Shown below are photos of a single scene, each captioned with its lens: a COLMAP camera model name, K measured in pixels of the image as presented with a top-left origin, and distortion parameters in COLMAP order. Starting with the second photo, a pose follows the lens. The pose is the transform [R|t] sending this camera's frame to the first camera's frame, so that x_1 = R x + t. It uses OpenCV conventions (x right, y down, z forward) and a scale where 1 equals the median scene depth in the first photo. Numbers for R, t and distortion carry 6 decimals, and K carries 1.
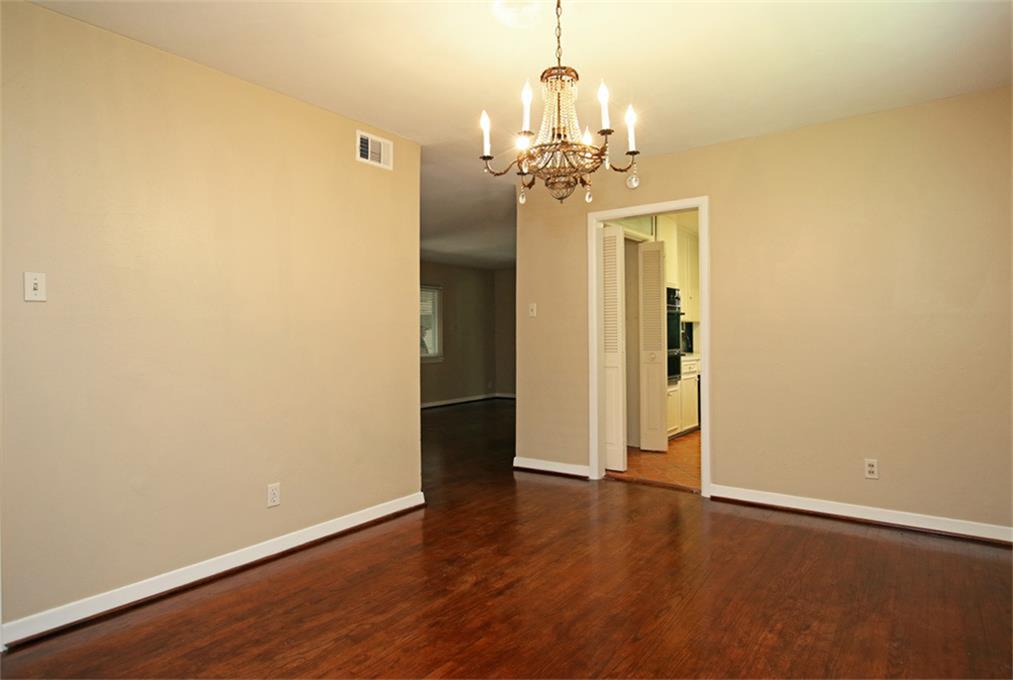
lens RADIAL K [[563.7, 0, 506.8], [0, 563.7, 336.7], [0, 0, 1]] dist [-0.015440, 0.000268]
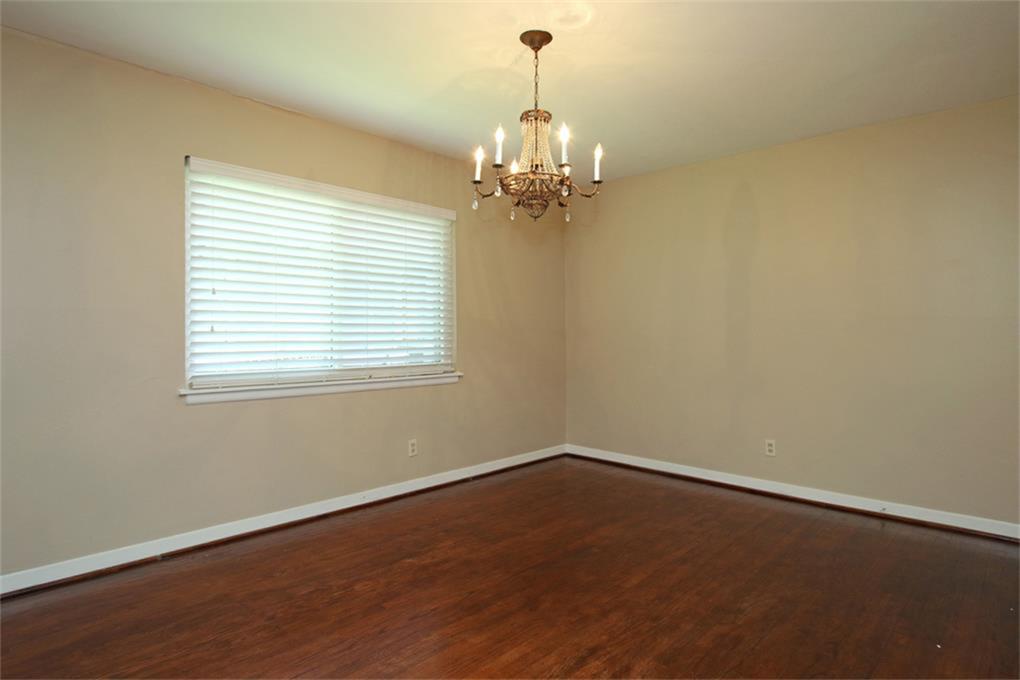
lens RADIAL K [[567.6, 0, 510.1], [0, 567.6, 340.5], [0, 0, 1]] dist [-0.015440, 0.000268]
pose [[-0.993231, 0.007036, 0.115941, 0.009609], [0.009271, 0.999781, 0.018750, -0.004687], [-0.115784, 0.019698, -0.993079, 1.980182]]
